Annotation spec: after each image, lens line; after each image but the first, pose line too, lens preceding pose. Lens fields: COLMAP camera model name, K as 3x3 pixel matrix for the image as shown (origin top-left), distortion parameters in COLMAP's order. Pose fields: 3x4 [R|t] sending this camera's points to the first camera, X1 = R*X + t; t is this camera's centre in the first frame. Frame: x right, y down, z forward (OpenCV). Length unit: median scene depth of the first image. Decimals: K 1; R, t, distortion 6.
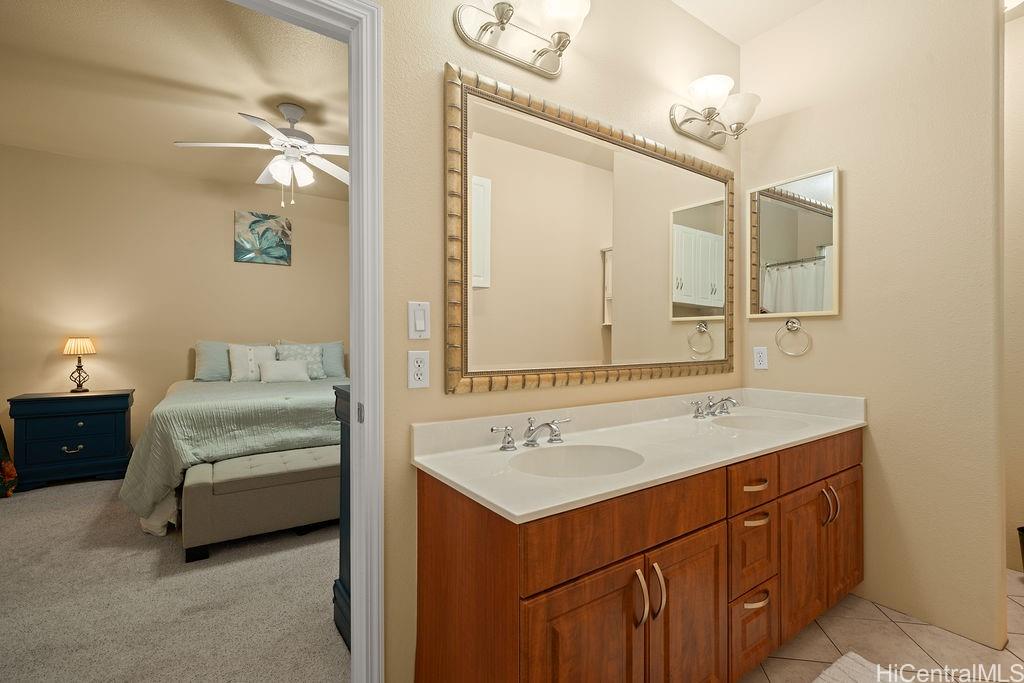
lens RADIAL K [[450.1, 0, 486.9], [0, 450.1, 342.9], [0, 0, 1]] dist [-0.001168, 0.000577]
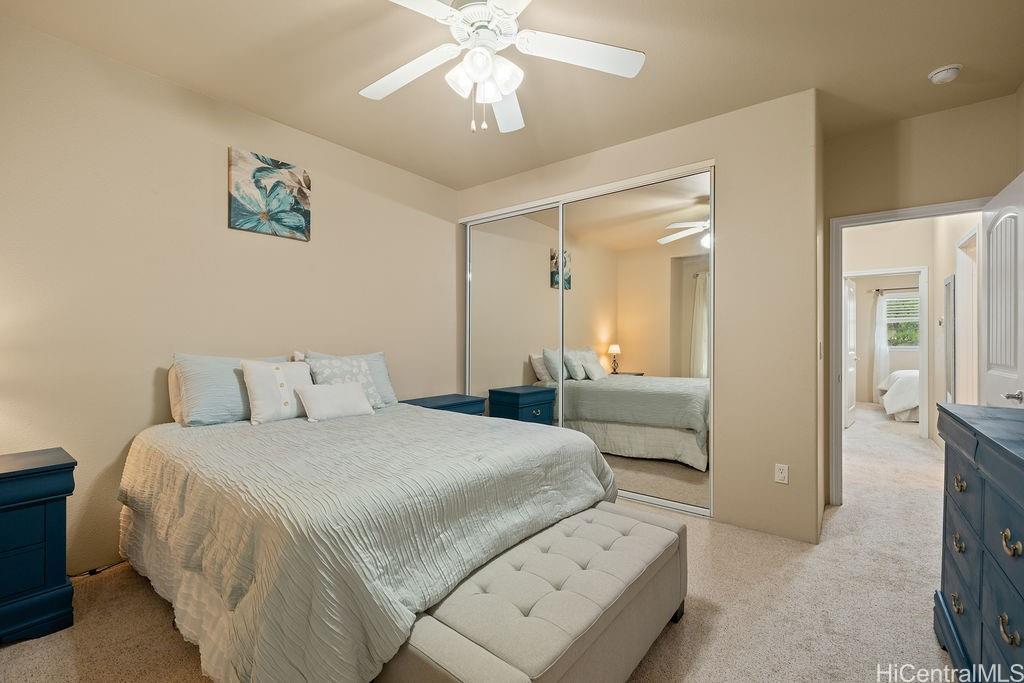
lens RADIAL K [[450.1, 0, 510.2], [0, 450.1, 342.7], [0, 0, 1]] dist [-0.001168, 0.000577]
pose [[0.950849, -0.002905, 0.309641, -0.375494], [0.004346, 0.999983, -0.003965, -0.015748], [-0.309624, 0.005116, 0.950845, 0.275532]]
